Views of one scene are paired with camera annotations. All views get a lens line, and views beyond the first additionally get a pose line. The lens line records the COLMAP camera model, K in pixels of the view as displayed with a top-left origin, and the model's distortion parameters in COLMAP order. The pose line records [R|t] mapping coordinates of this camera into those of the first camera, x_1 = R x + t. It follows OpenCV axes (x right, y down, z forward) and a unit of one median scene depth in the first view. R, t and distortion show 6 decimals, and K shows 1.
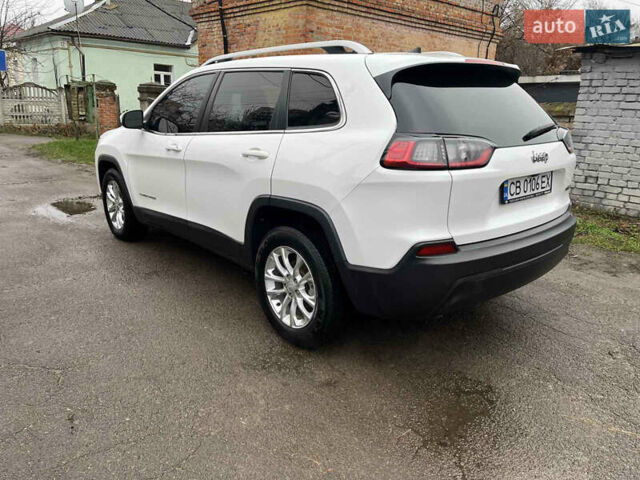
lens RADIAL K [[478.5, 0, 325.9], [0, 478.5, 239.0], [0, 0, 1]] dist [0.078310, -0.105036]
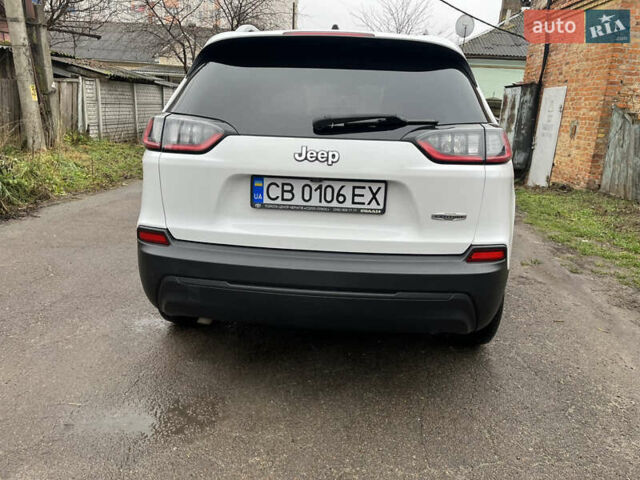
lens RADIAL K [[478.5, 0, 325.9], [0, 478.5, 239.0], [0, 0, 1]] dist [0.078310, -0.105036]
pose [[0.687712, 0.197169, -0.698697, 1.043210], [-0.224542, 0.972991, 0.053562, -0.092867], [0.690387, 0.120052, 0.713410, 0.535927]]
